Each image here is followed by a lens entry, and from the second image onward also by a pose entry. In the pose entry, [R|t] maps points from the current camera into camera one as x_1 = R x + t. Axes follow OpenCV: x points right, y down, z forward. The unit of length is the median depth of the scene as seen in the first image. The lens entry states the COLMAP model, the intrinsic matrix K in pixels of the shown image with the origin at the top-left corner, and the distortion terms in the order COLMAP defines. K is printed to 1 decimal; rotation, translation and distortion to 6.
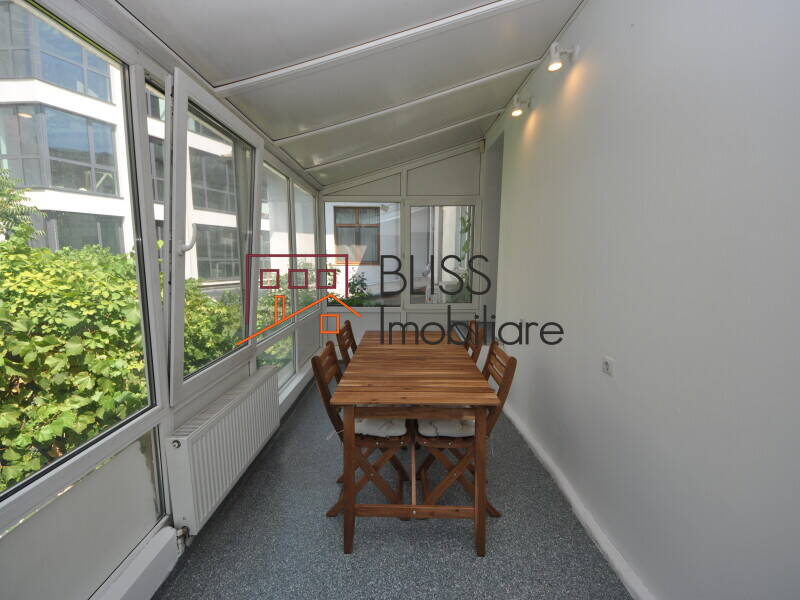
lens RADIAL K [[336.3, 0, 400.0], [0, 336.3, 300.0], [0, 0, 1]] dist [0.028769, -0.025487]
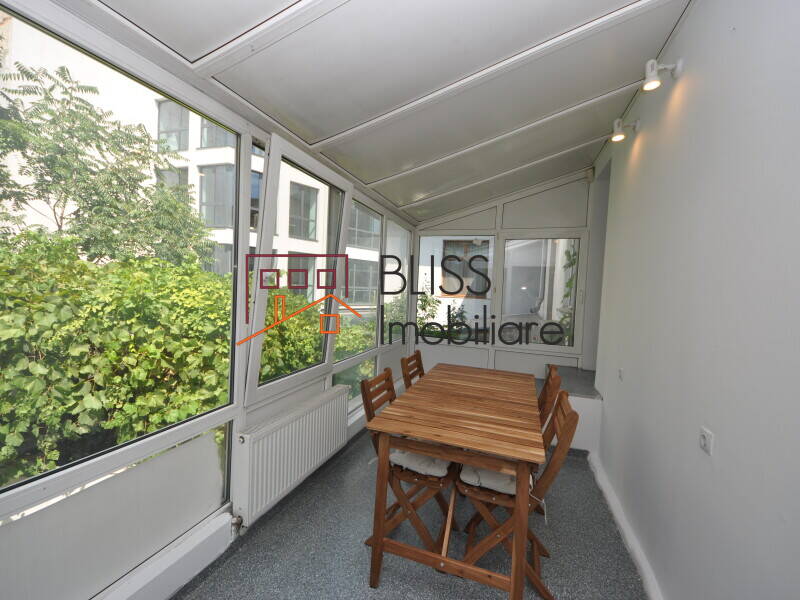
lens RADIAL K [[336.3, 0, 400.0], [0, 336.3, 300.0], [0, 0, 1]] dist [0.028769, -0.025487]
pose [[0.944945, 0.052285, -0.323024, 0.120288], [-0.082511, 0.993326, -0.080590, -0.003616], [0.316655, 0.102806, 0.942953, 0.011045]]
